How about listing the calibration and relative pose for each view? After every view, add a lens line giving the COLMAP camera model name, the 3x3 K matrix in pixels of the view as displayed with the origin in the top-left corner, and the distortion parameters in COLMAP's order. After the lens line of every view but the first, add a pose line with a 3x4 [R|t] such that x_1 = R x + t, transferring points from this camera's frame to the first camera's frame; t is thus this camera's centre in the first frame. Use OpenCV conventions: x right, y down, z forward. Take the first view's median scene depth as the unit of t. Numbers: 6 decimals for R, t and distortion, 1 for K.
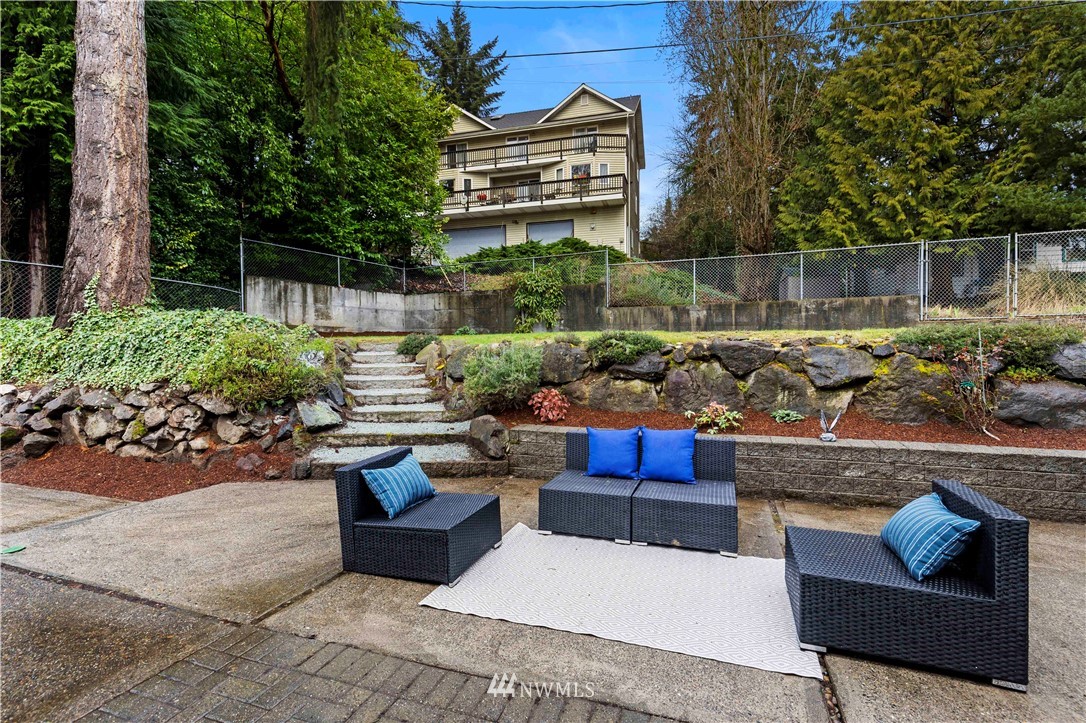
lens RADIAL K [[495.8, 0, 543.5], [0, 495.8, 357.7], [0, 0, 1]] dist [0.008253, -0.000535]
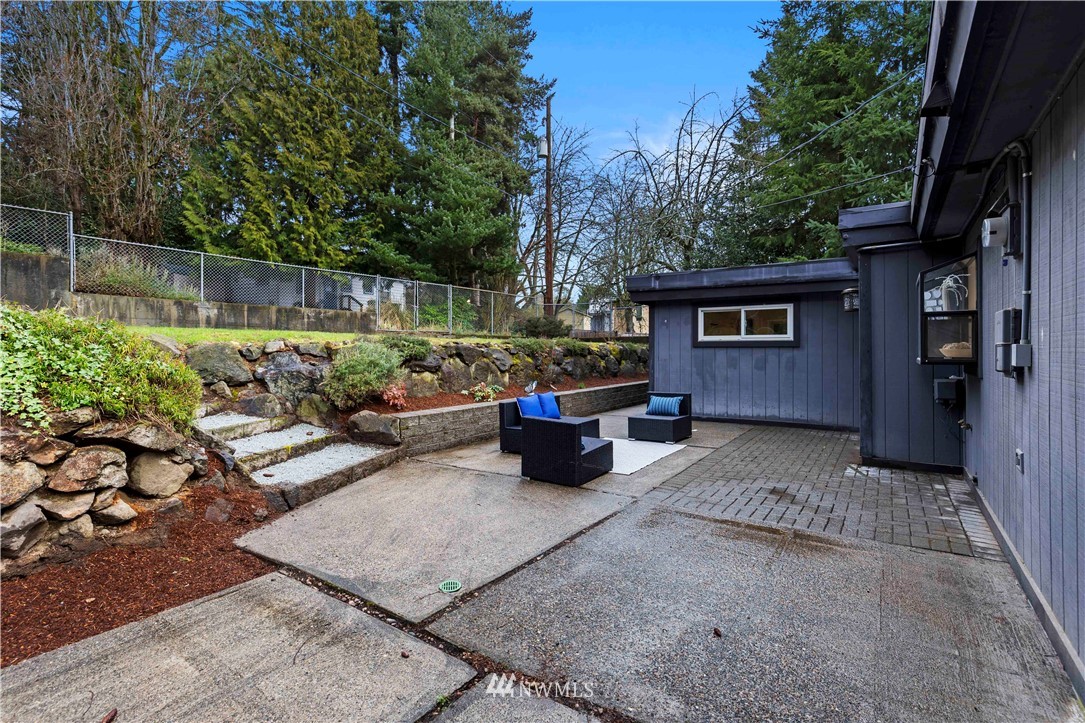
lens RADIAL K [[492.3, 0, 535.0], [0, 492.3, 345.2], [0, 0, 1]] dist [0.000352, -0.000146]
pose [[0.272976, 0.015182, 0.961901, -0.840597], [0.012628, 0.999733, -0.019363, 0.001950], [-0.961938, 0.017433, 0.272712, 0.297449]]
